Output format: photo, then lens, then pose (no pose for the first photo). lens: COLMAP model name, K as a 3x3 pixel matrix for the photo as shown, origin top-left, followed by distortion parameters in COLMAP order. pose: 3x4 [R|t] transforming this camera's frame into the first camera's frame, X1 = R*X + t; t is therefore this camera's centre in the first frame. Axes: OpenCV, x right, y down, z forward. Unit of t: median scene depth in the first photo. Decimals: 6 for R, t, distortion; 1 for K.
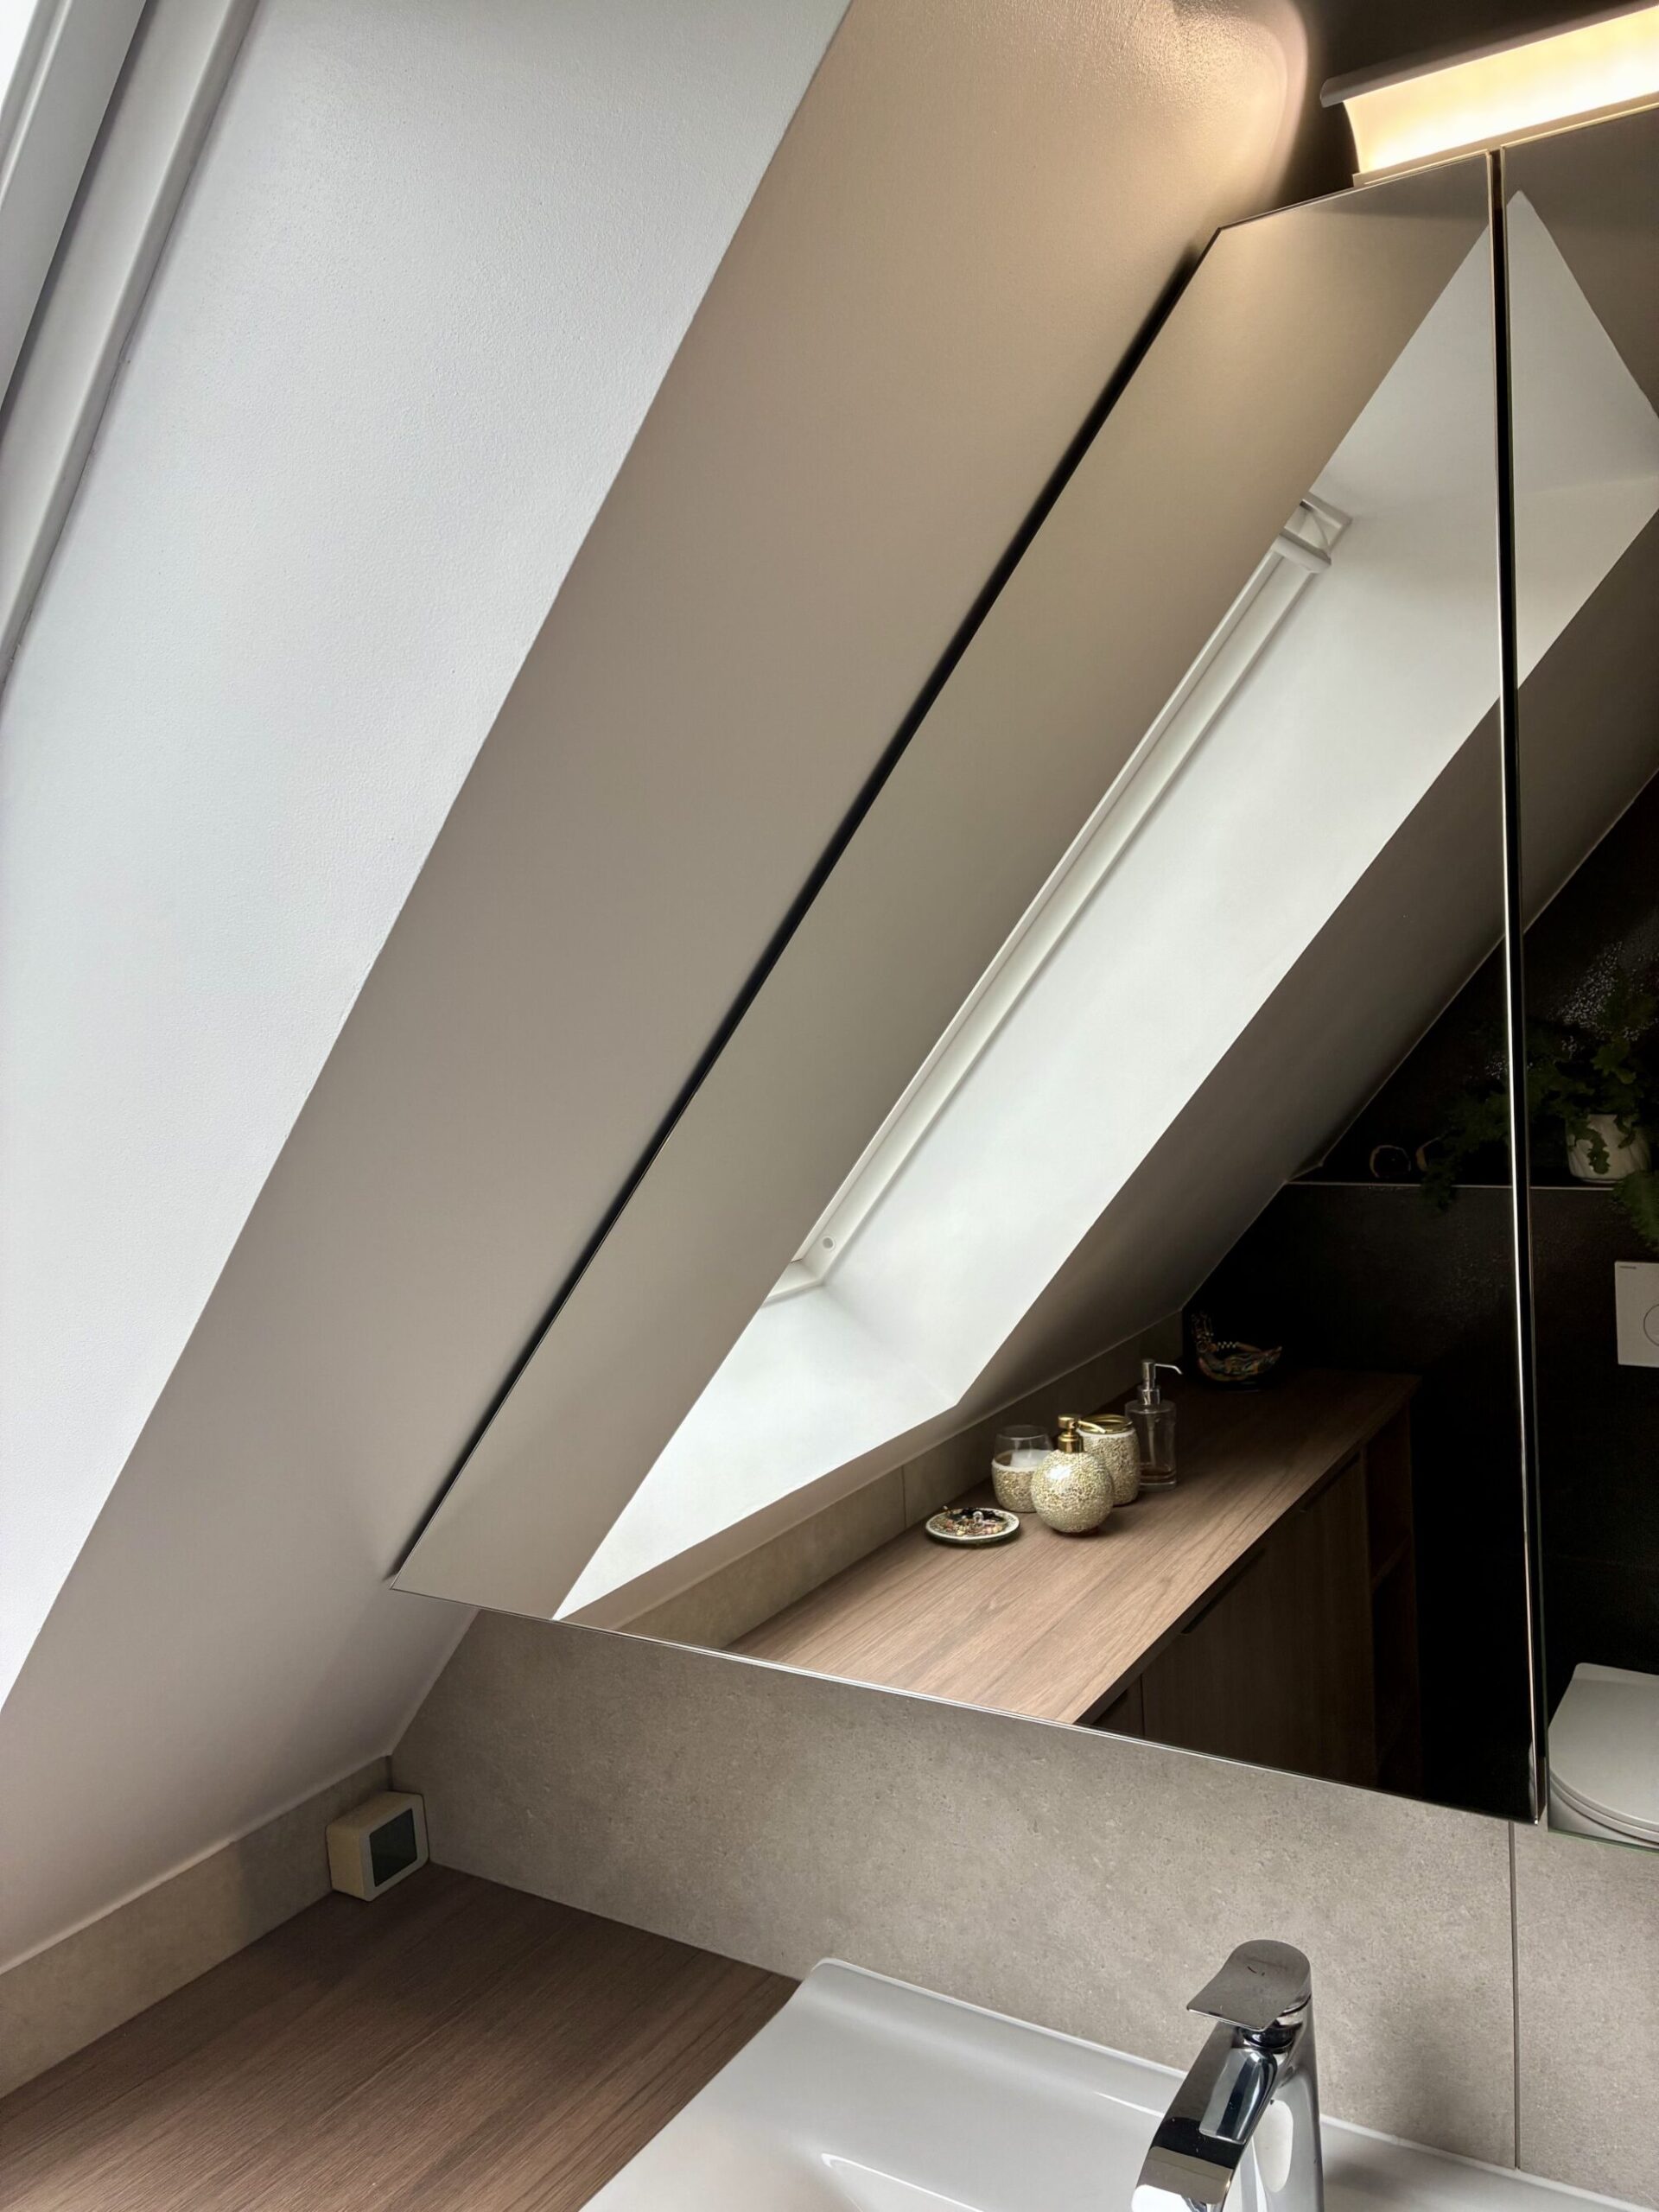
lens RADIAL K [[1699.5, 0, 826.6], [0, 1699.5, 1099.4], [0, 0, 1]] dist [0.051283, -0.051289]
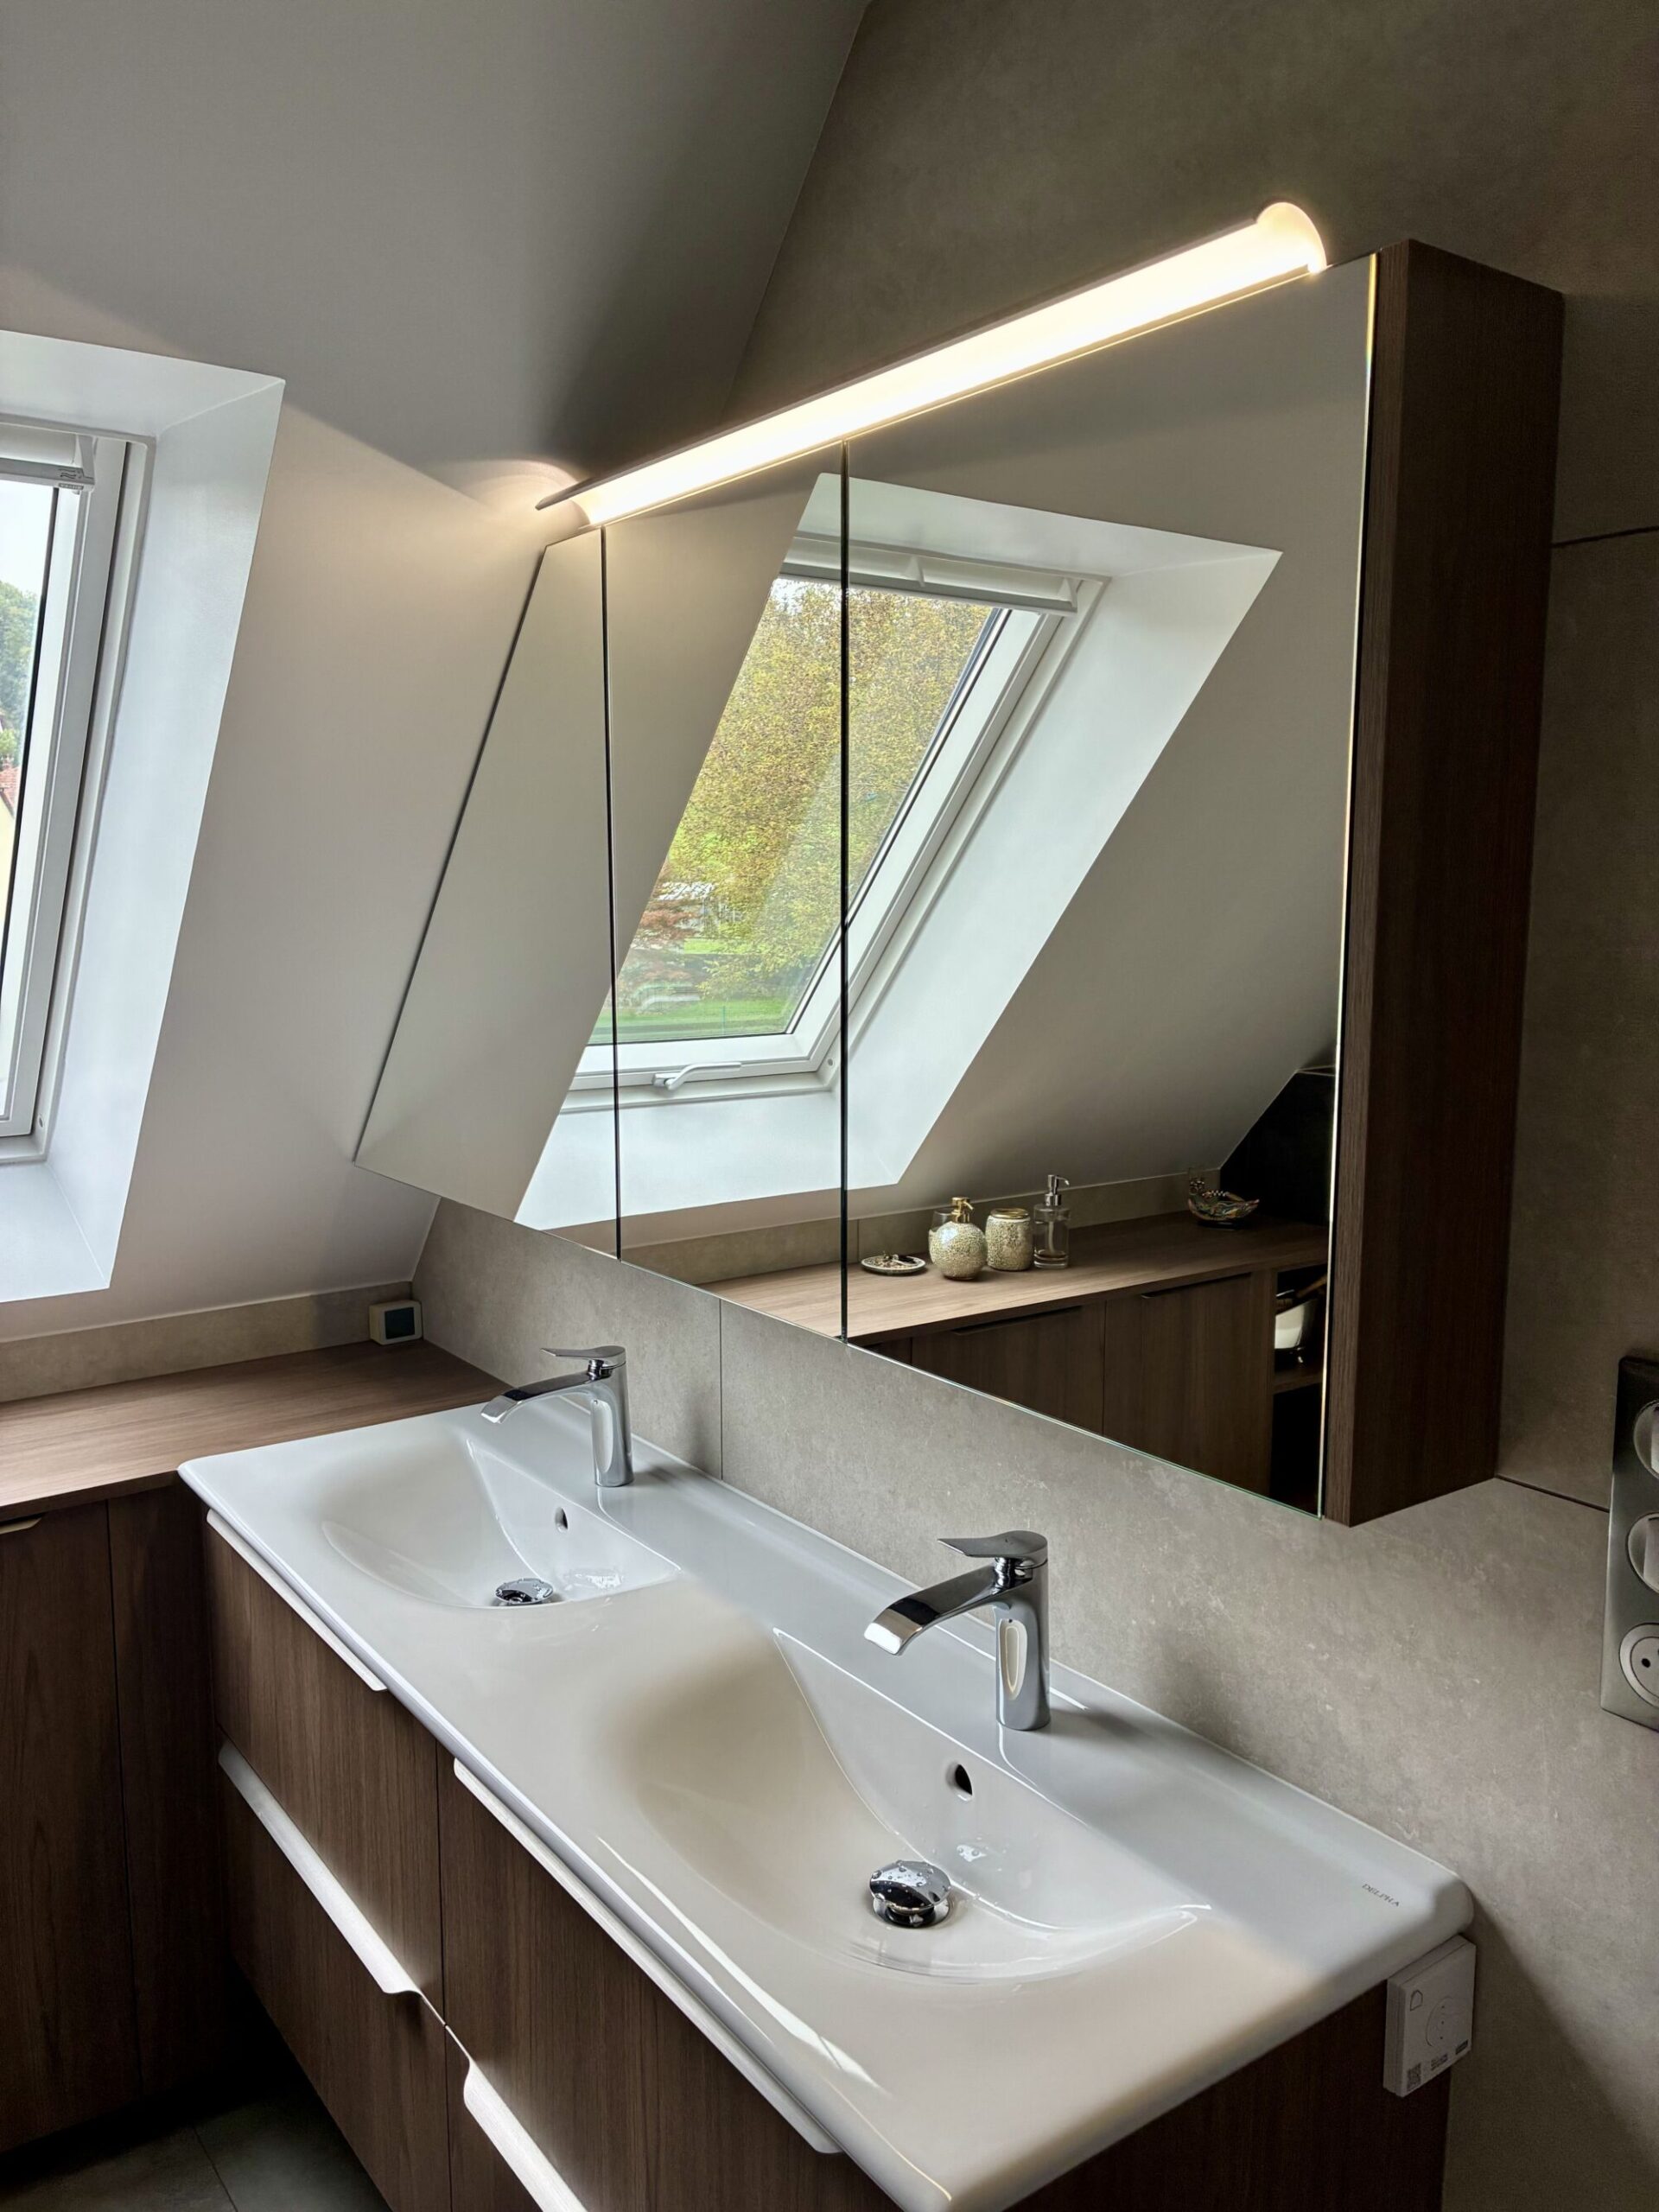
lens RADIAL K [[1699.5, 0, 796.1], [0, 1699.5, 1107.4], [0, 0, 1]] dist [0.051283, -0.051289]
pose [[0.919438, 0.103750, -0.379301, 0.836256], [-0.080698, 0.993820, 0.076224, 0.019502], [0.384865, -0.039474, 0.922128, -0.557679]]
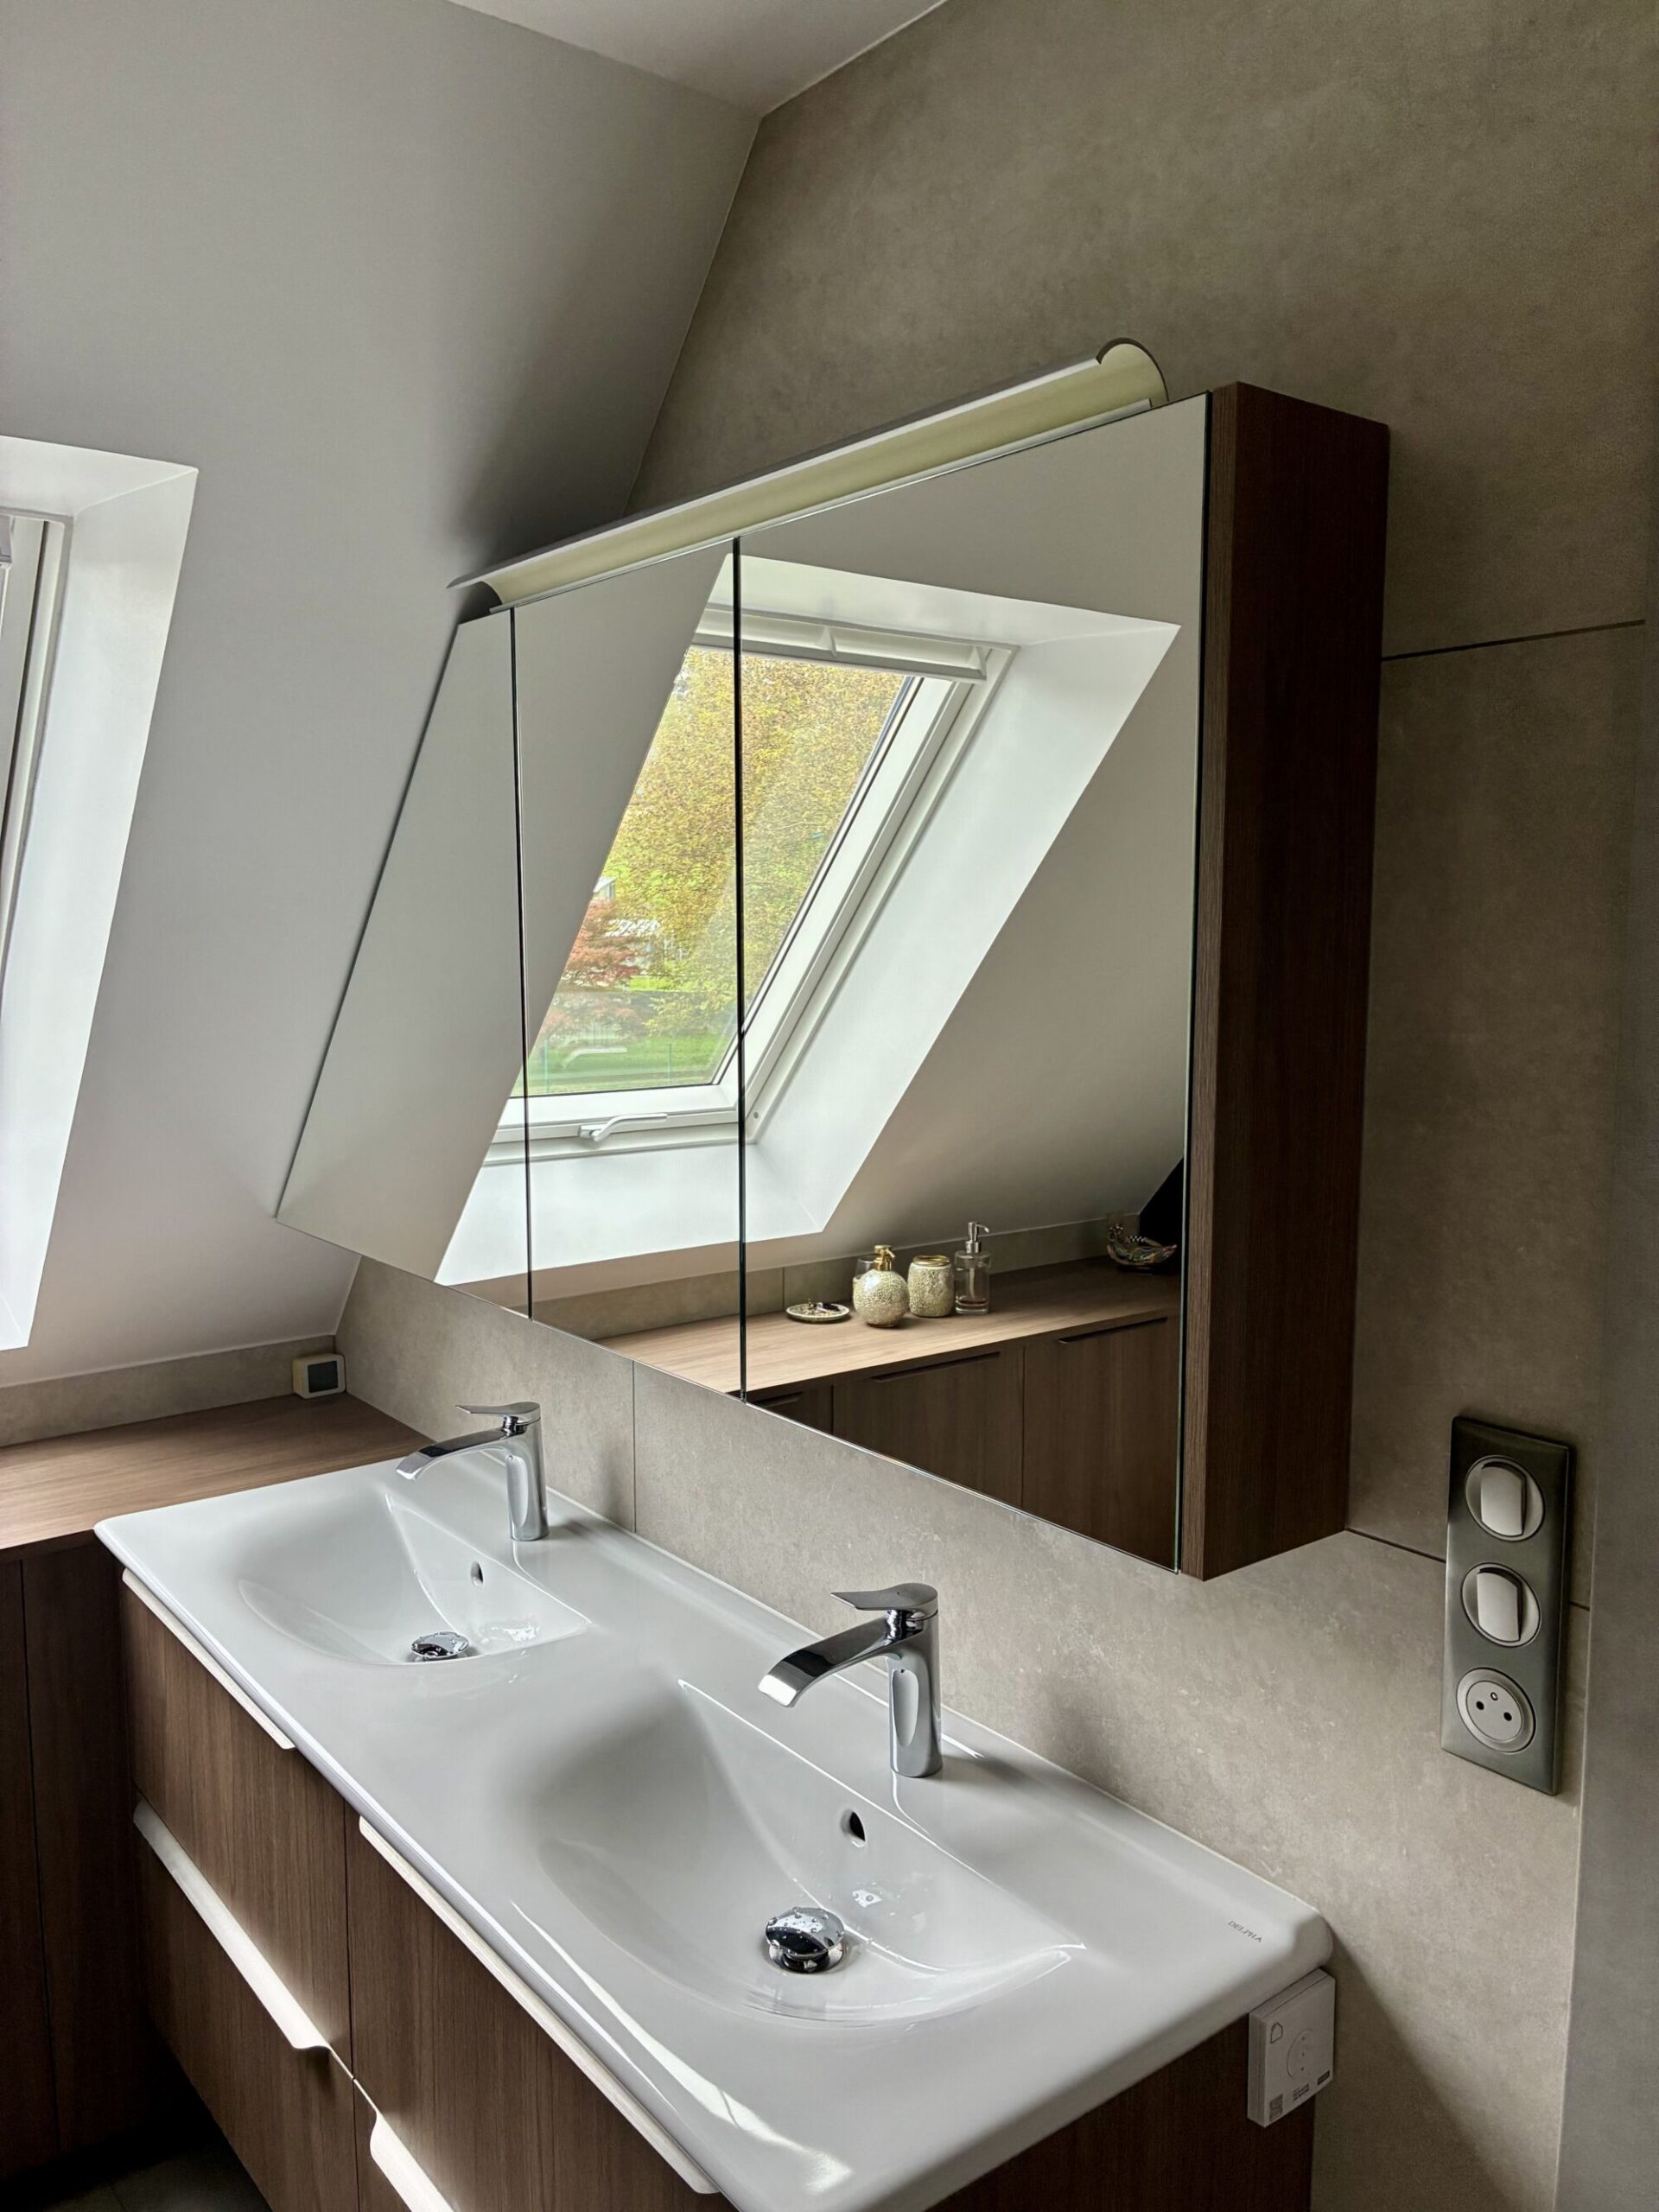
lens RADIAL K [[1699.5, 0, 807.4], [0, 1699.5, 1111.4], [0, 0, 1]] dist [0.051283, -0.051289]
pose [[0.933026, 0.093799, -0.347367, 0.878873], [-0.079487, 0.995303, 0.055257, -0.006503], [0.350919, -0.023945, 0.936100, -0.580519]]
